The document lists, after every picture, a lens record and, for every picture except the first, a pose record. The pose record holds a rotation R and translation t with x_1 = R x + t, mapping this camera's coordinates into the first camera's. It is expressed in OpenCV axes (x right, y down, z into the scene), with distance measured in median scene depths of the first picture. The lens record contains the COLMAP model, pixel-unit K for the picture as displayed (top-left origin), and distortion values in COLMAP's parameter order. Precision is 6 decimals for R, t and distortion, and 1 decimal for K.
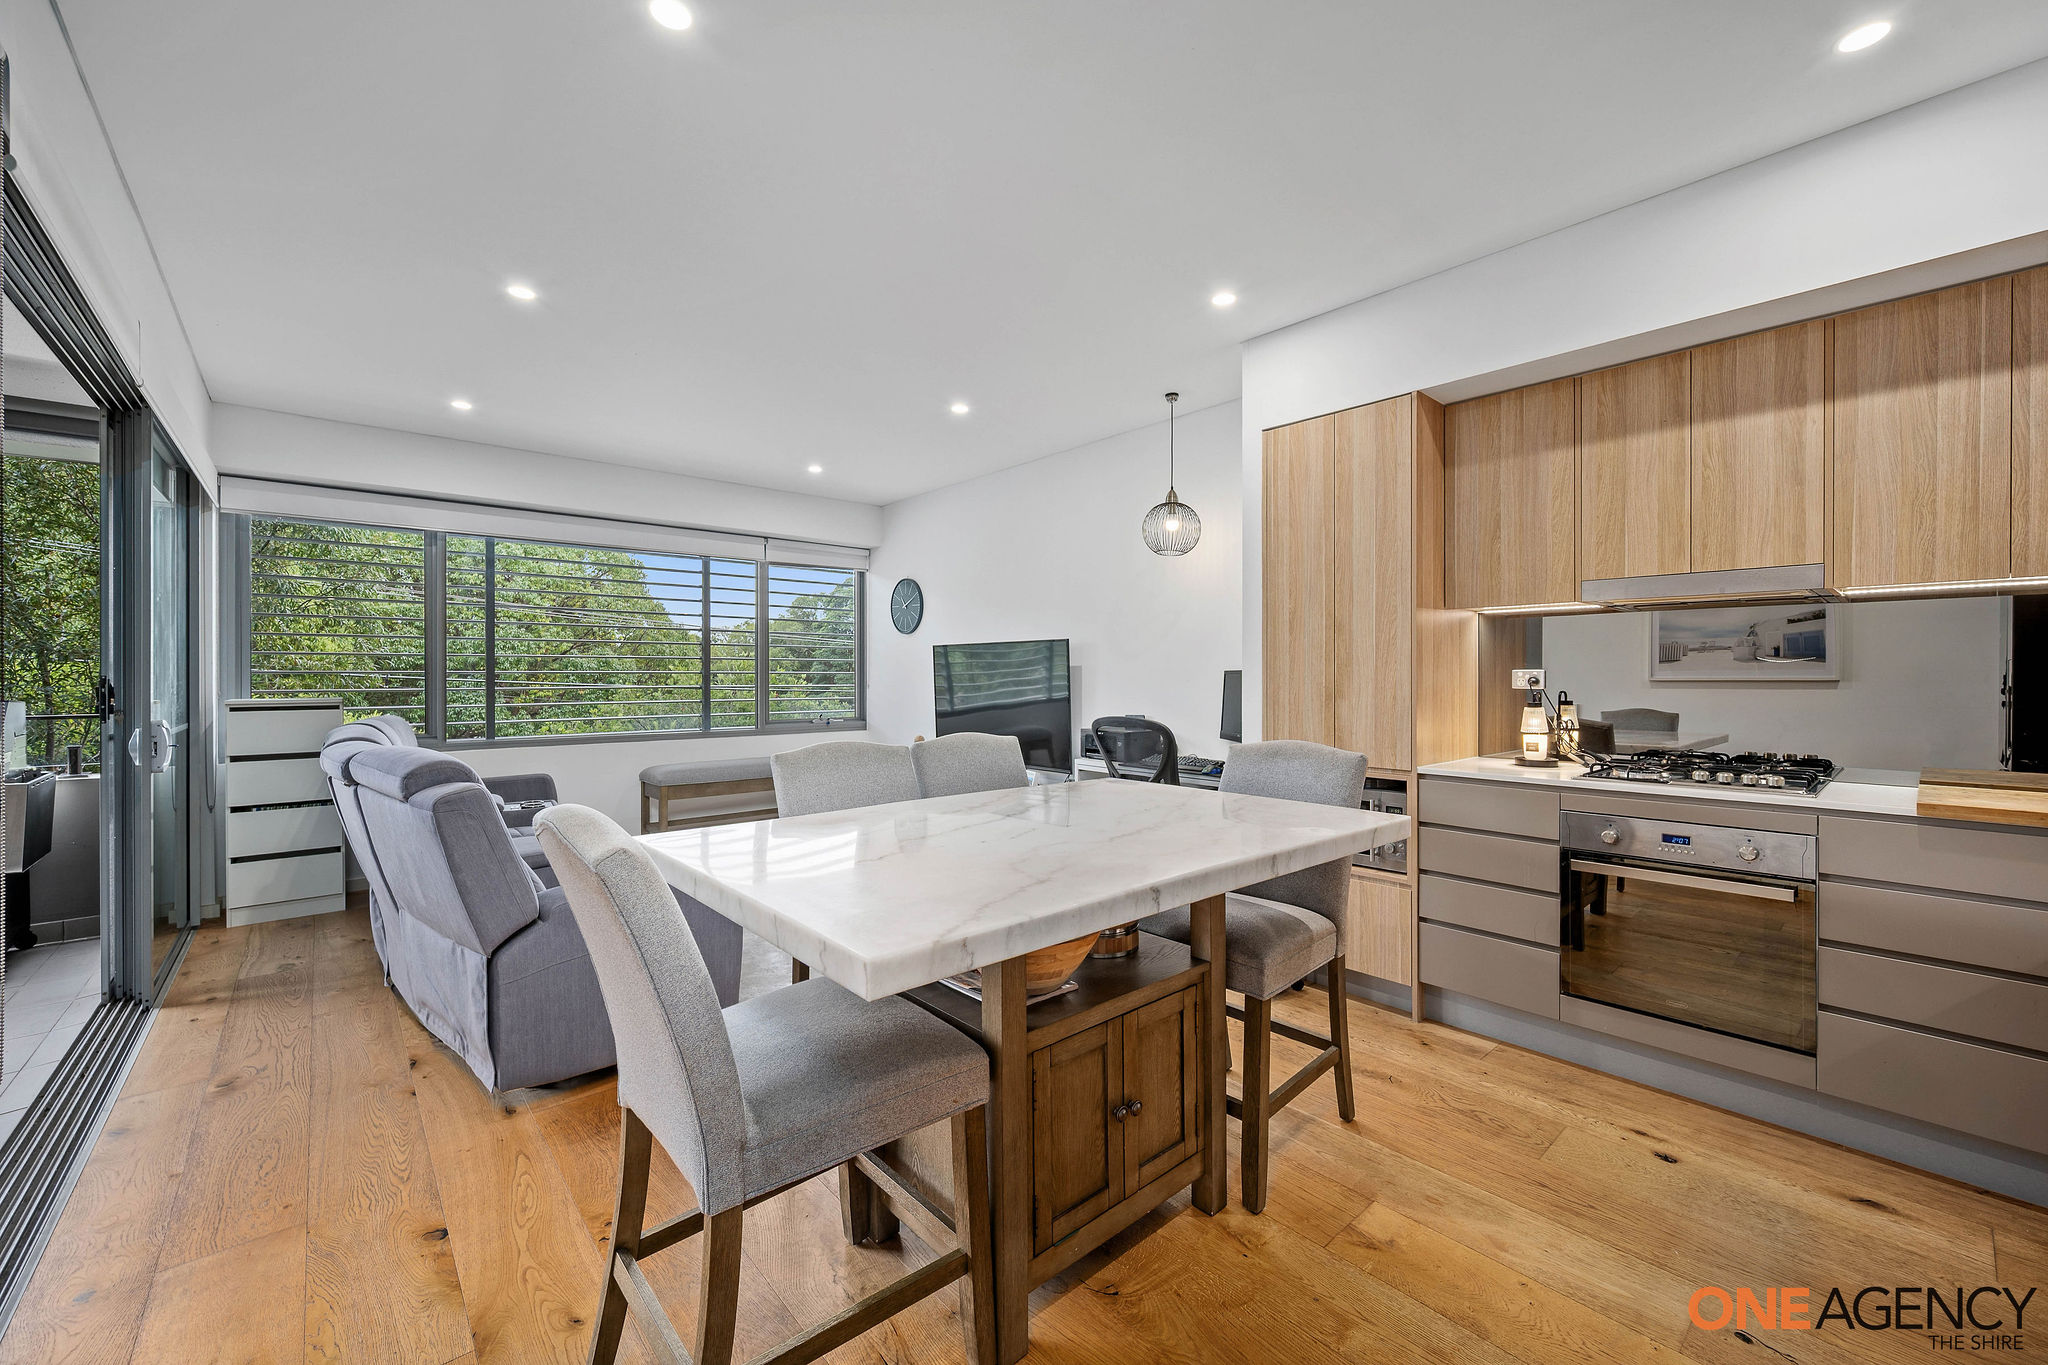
lens RADIAL K [[814.7, 0, 1029.7], [0, 814.7, 676.7], [0, 0, 1]] dist [0.002696, -0.000115]
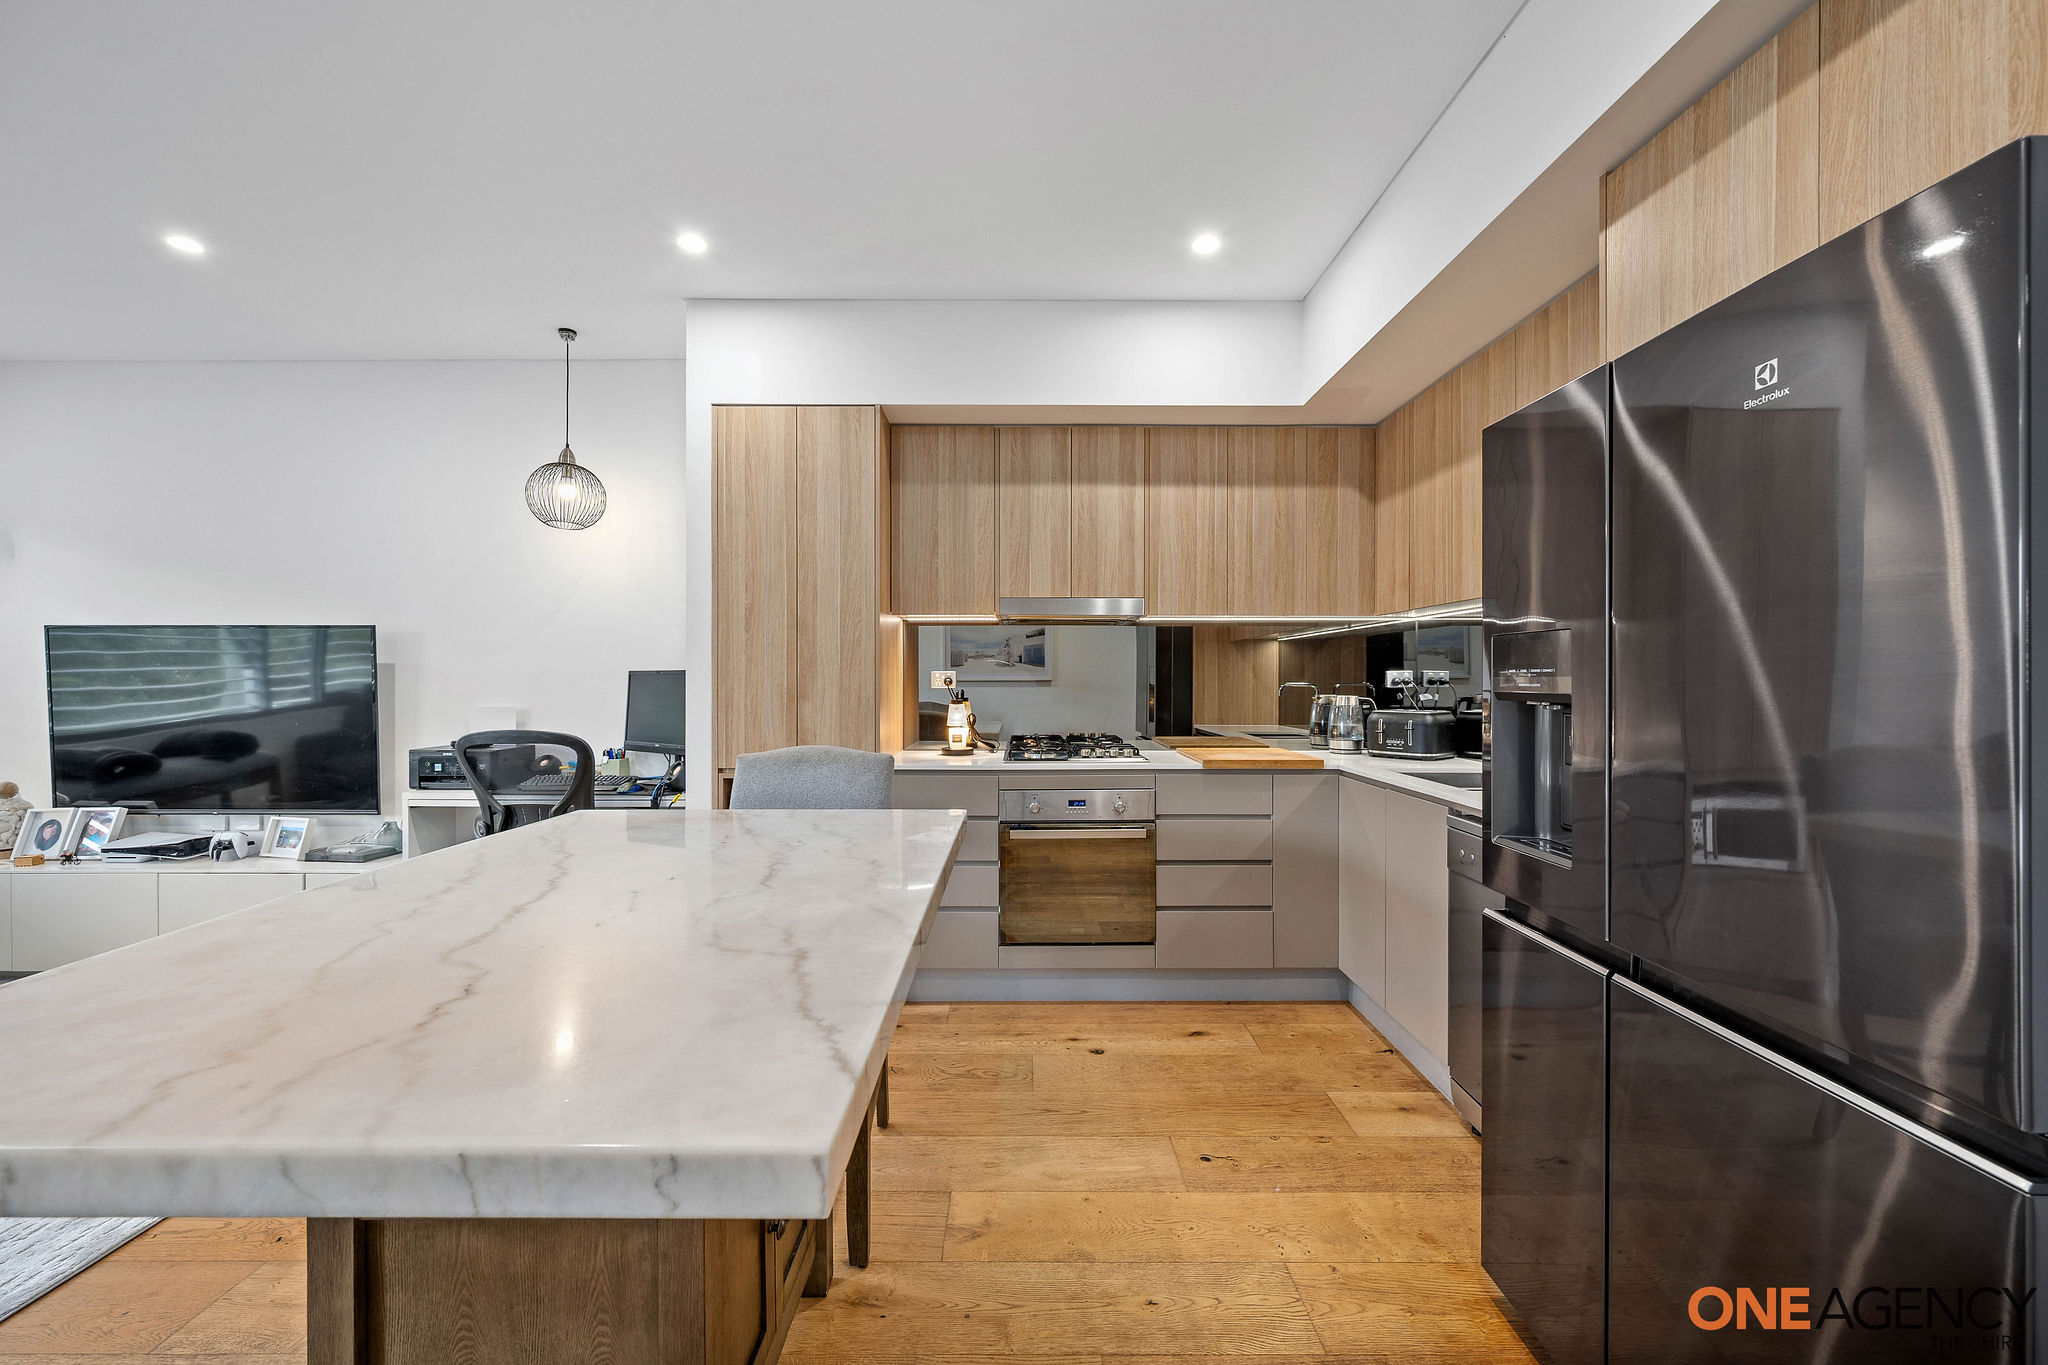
lens RADIAL K [[814.7, 0, 1029.7], [0, 814.7, 676.7], [0, 0, 1]] dist [0.002696, -0.000115]
pose [[0.662738, 0.000252, 0.748851, -0.192554], [0.001532, 0.999997, -0.001693, 0.000990], [-0.748849, 0.002269, 0.662736, 0.174374]]
